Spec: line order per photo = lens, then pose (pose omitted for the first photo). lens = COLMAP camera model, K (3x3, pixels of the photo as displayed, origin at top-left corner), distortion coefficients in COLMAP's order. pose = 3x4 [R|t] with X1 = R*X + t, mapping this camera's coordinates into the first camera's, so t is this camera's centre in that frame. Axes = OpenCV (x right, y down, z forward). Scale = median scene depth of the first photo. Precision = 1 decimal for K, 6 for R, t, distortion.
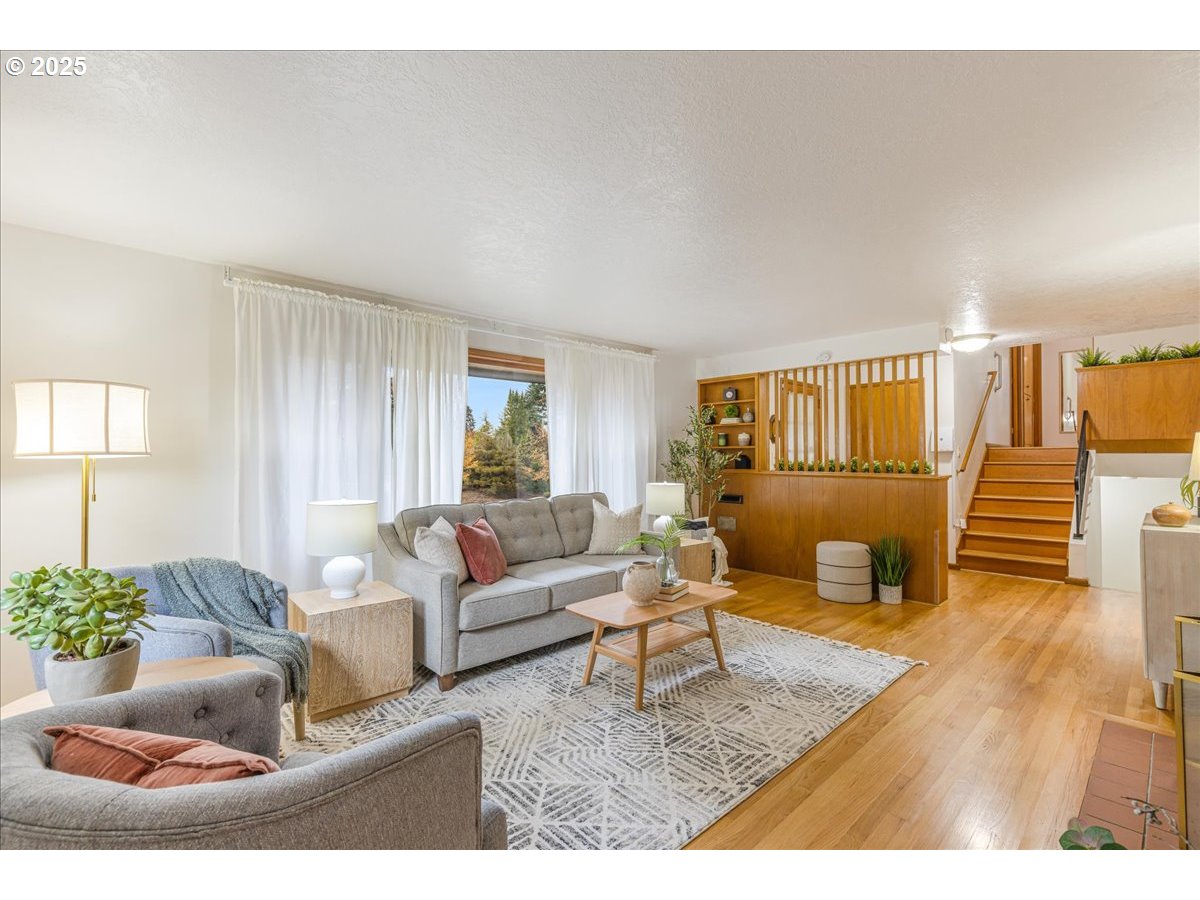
lens RADIAL K [[544.3, 0, 601.8], [0, 544.3, 454.0], [0, 0, 1]] dist [0.000209, 0.000129]
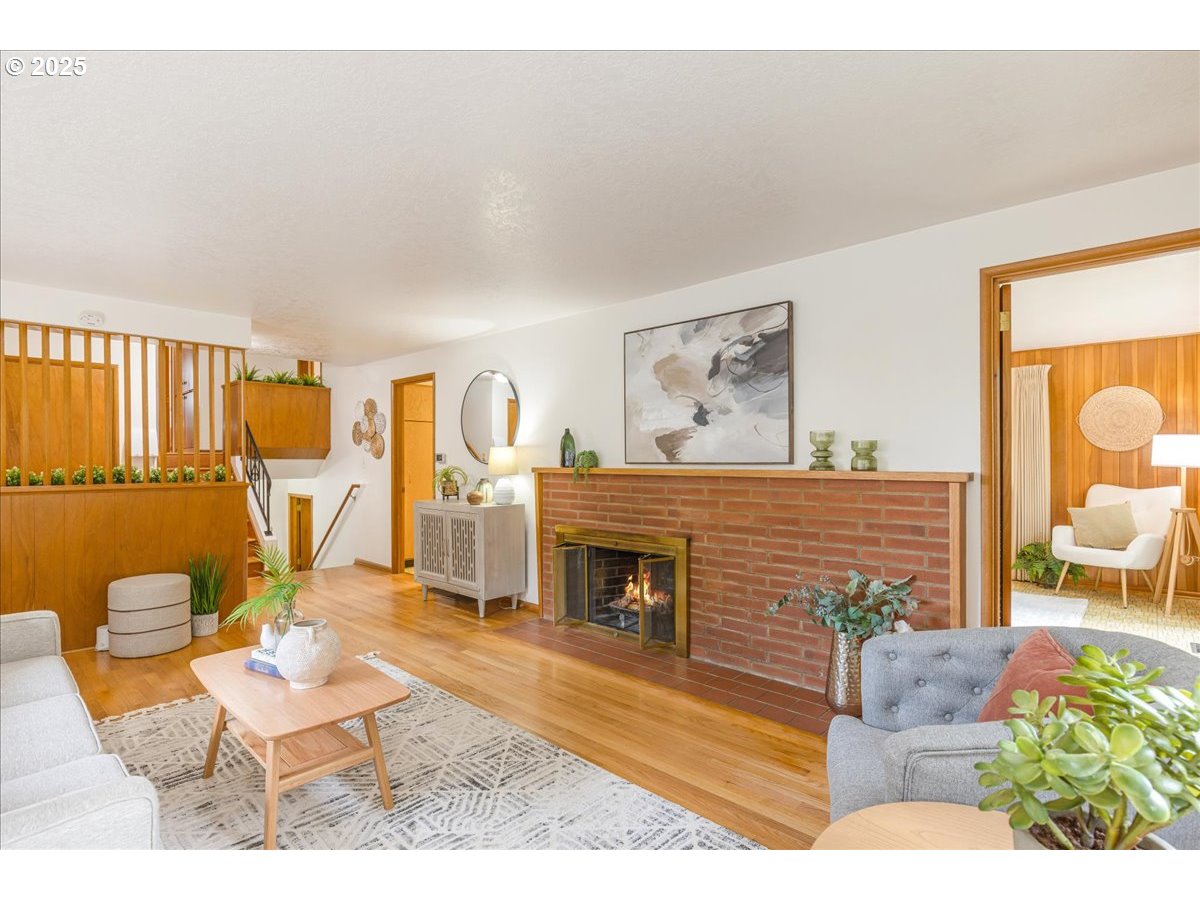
lens RADIAL K [[592.3, 0, 601.2], [0, 592.3, 458.3], [0, 0, 1]] dist [0.001860, 0.000049]
pose [[-0.063022, 0.005058, 0.997999, -0.437561], [0.000188, 0.999987, -0.005056, 0.004300], [-0.998012, -0.000131, -0.063022, 0.452211]]
